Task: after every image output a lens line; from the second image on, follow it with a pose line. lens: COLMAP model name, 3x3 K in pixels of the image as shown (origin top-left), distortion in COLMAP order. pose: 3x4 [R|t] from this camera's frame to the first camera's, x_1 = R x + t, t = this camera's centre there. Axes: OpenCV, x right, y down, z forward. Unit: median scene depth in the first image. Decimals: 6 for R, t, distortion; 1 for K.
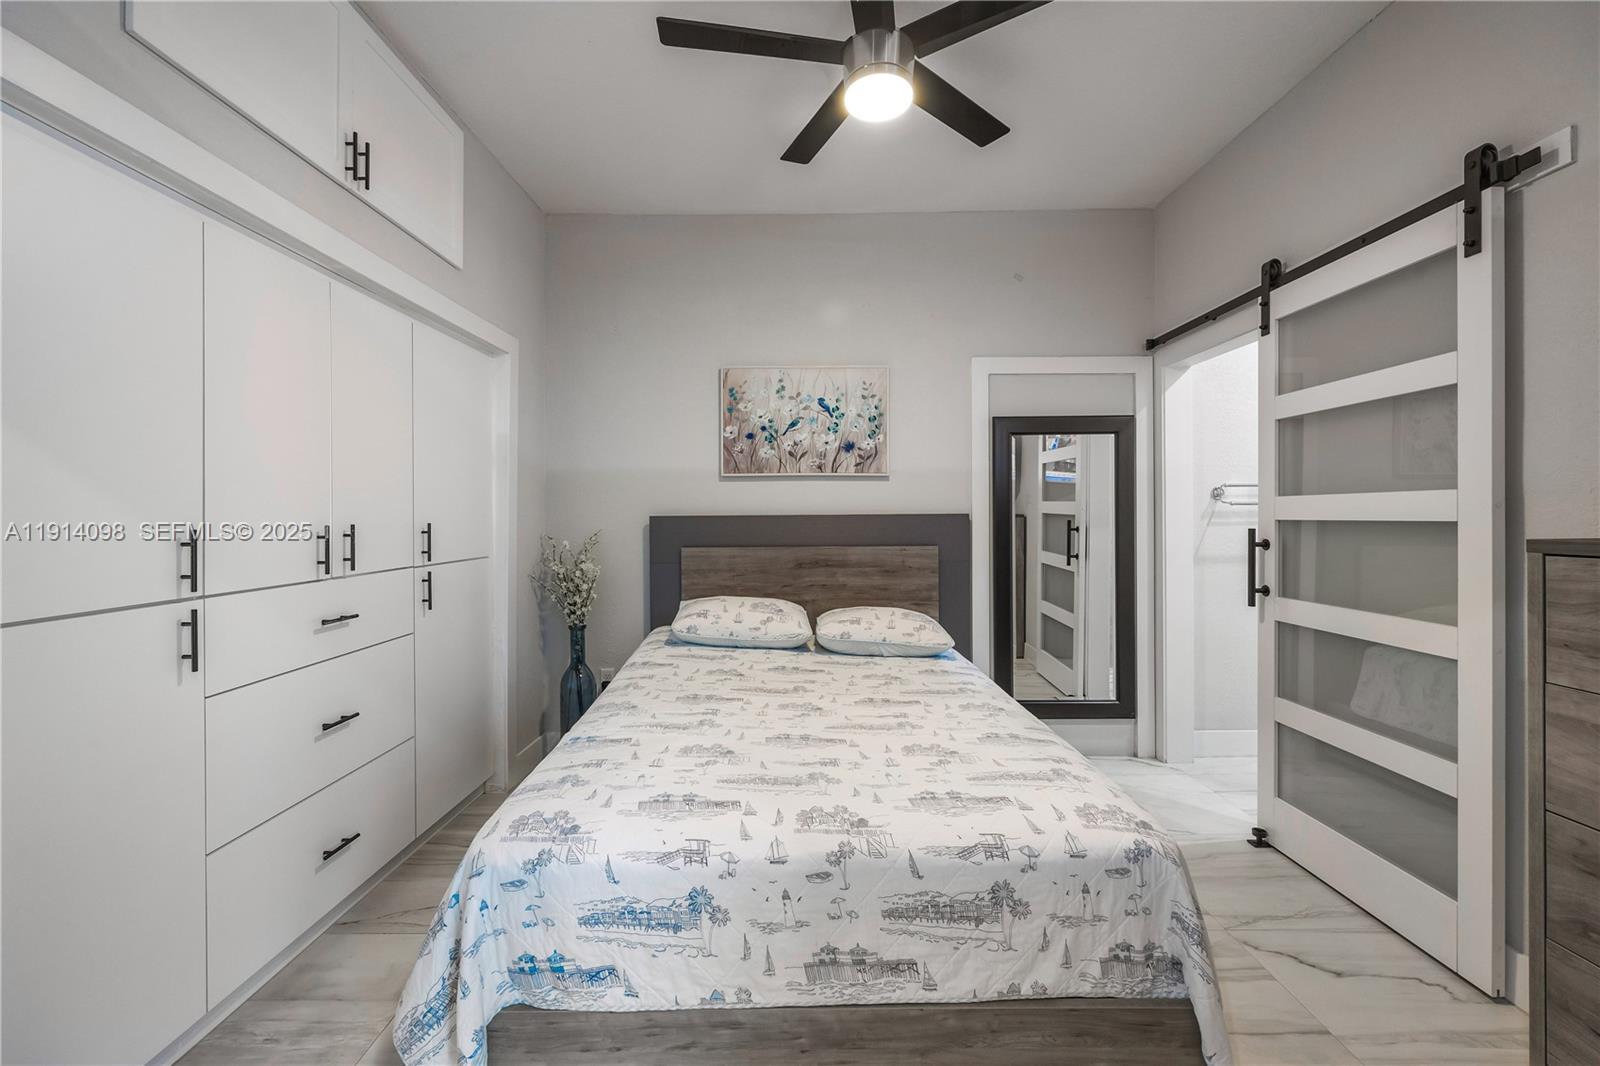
lens RADIAL K [[644.2, 0, 794.7], [0, 644.2, 519.1], [0, 0, 1]] dist [0.003216, -0.000774]
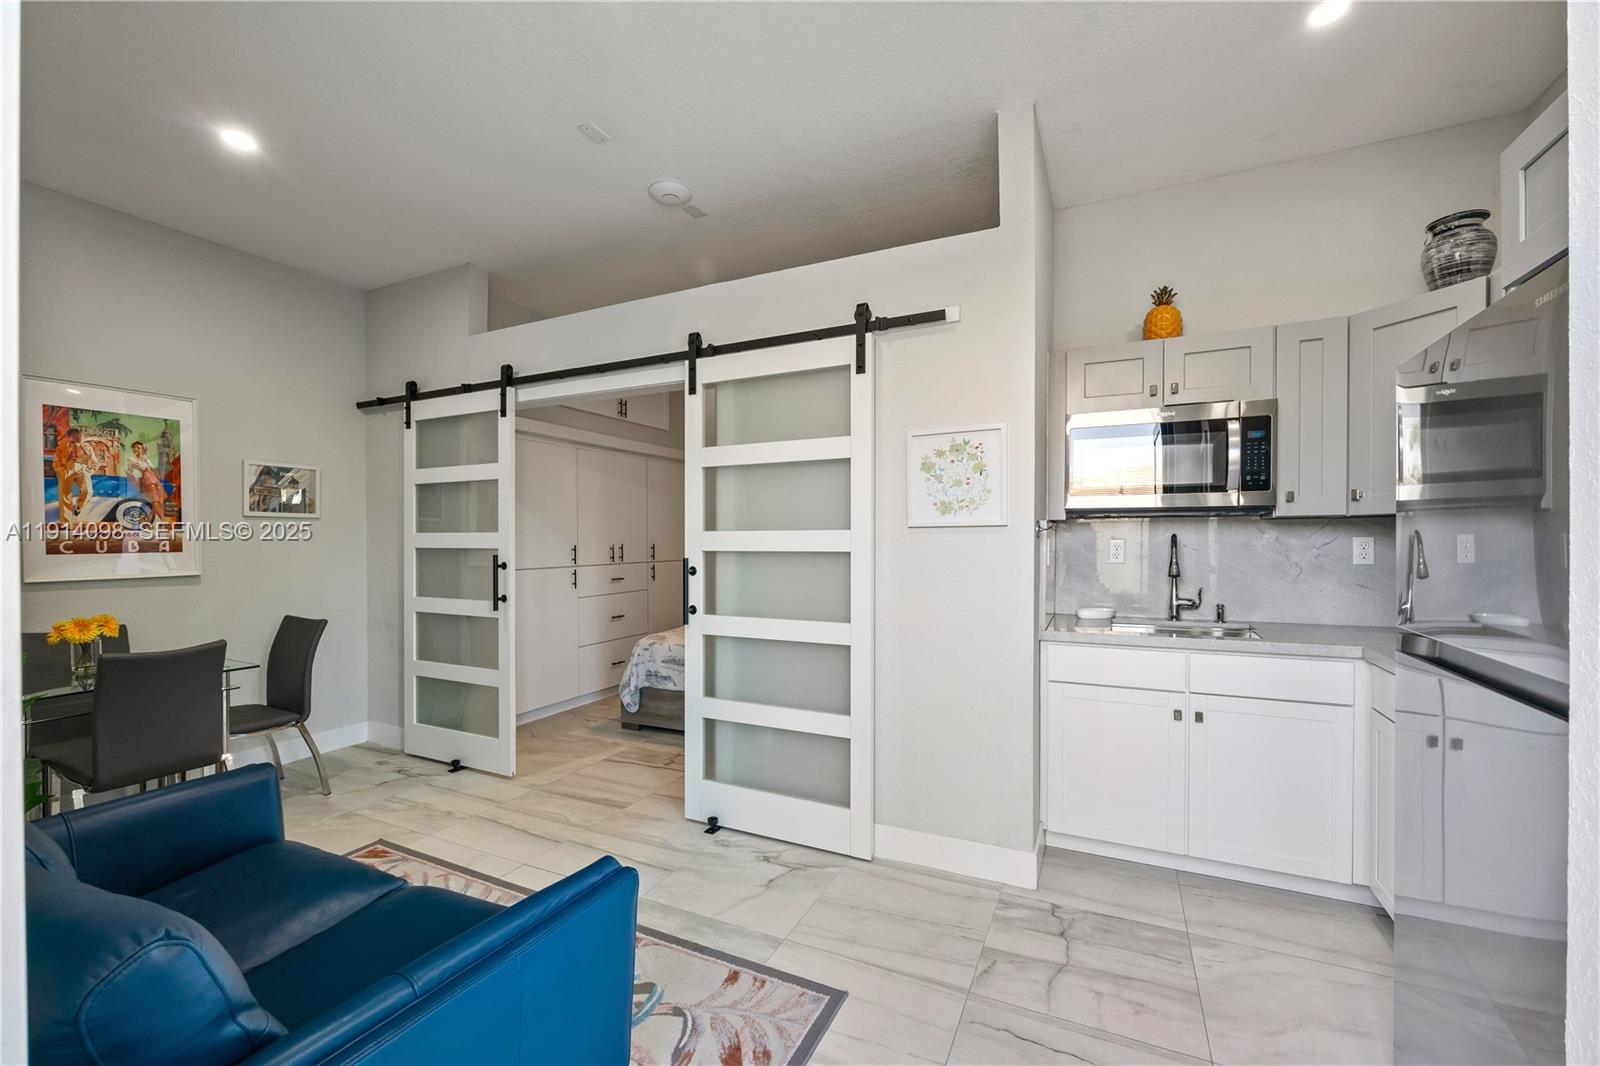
lens RADIAL K [[644.2, 0, 797.5], [0, 644.2, 544.8], [0, 0, 1]] dist [0.003216, -0.000774]
pose [[0.909283, 0.004525, -0.416154, 1.152199], [-0.003130, 0.999987, 0.004034, -0.000424], [0.416167, -0.002366, 0.909285, -1.187875]]
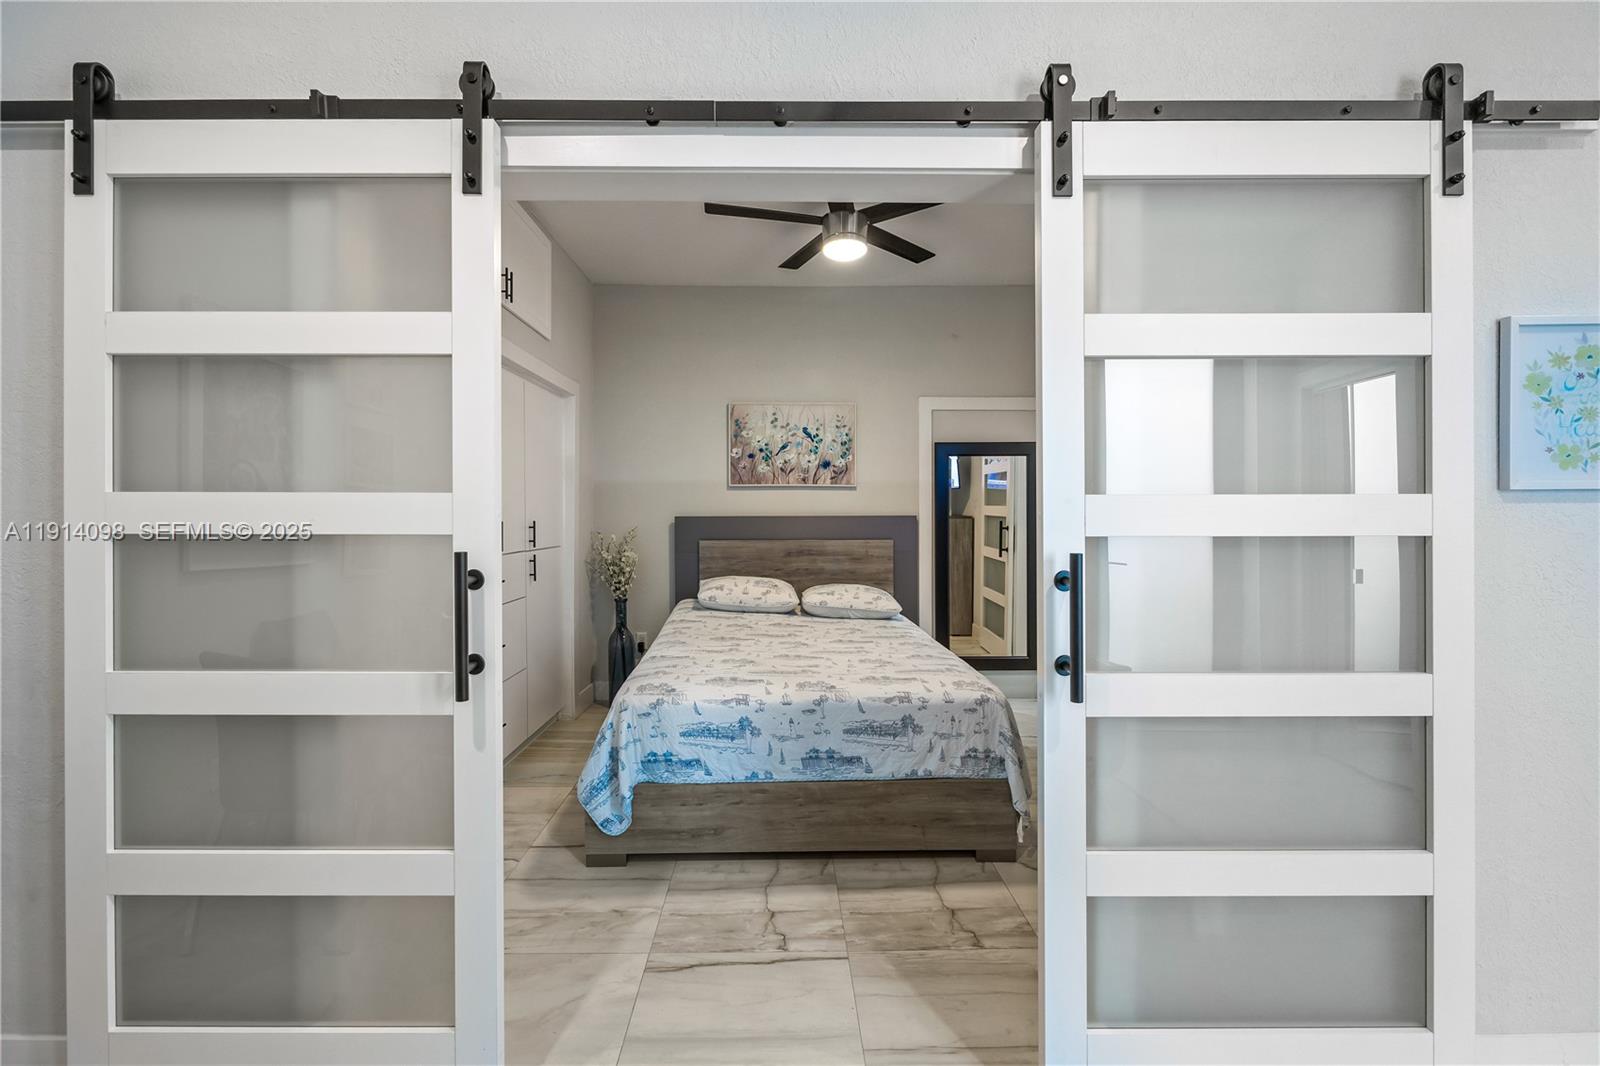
lens RADIAL K [[644.2, 0, 790.6], [0, 644.2, 520.5], [0, 0, 1]] dist [0.003216, -0.000774]
pose [[0.999587, 0.001897, 0.028687, -0.047868], [-0.001919, 0.999998, 0.000721, 0.003433], [-0.028685, -0.000775, 0.999588, -0.585260]]
